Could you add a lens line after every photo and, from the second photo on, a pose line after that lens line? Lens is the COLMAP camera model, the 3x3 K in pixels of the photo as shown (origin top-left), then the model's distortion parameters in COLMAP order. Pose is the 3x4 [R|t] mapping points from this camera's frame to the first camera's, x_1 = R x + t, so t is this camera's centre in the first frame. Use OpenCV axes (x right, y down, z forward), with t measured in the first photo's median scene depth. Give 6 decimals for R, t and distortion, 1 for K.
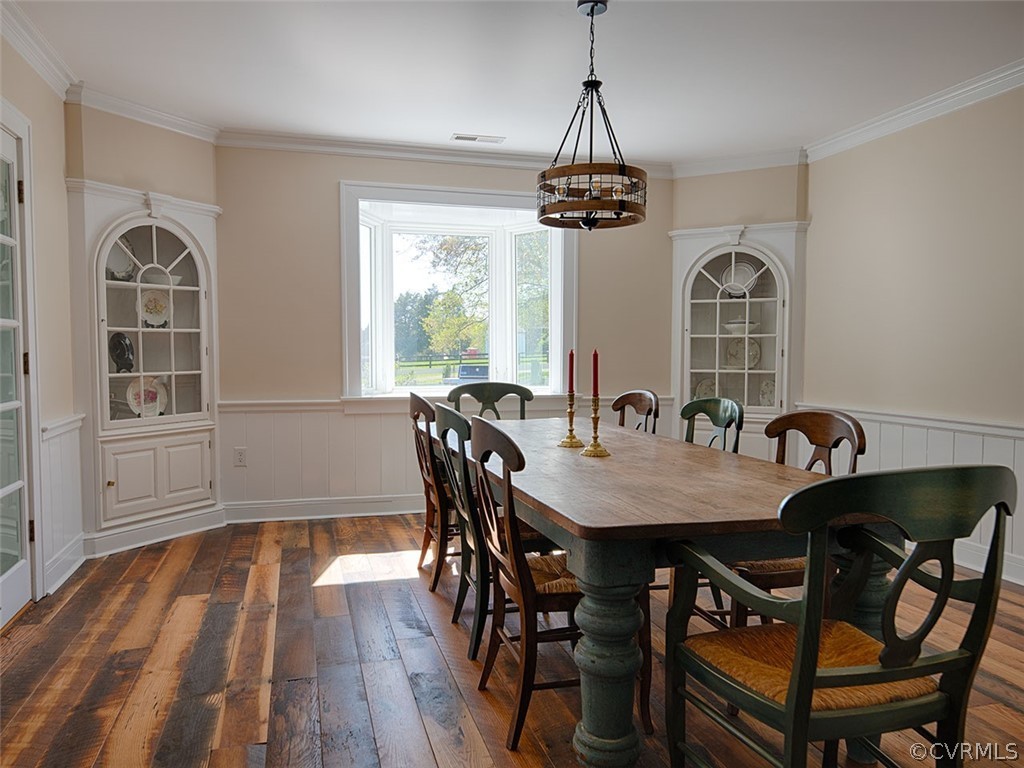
lens RADIAL K [[751.9, 0, 508.2], [0, 751.9, 384.6], [0, 0, 1]] dist [0.000598, 0.003203]
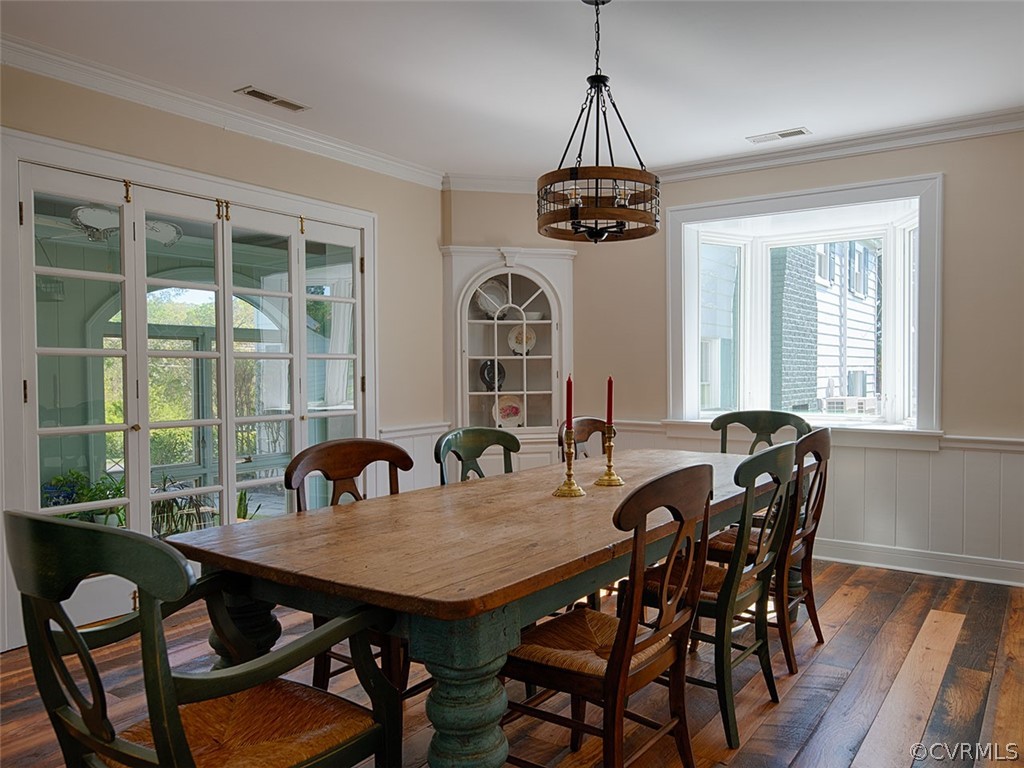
lens RADIAL K [[731.5, 0, 517.0], [0, 731.5, 386.6], [0, 0, 1]] dist [0.003864, 0.006878]
pose [[0.648194, 0.014021, -0.761346, 0.456343], [-0.033090, 0.999405, -0.009767, -0.013608], [0.760756, 0.031524, 0.648272, 0.234458]]
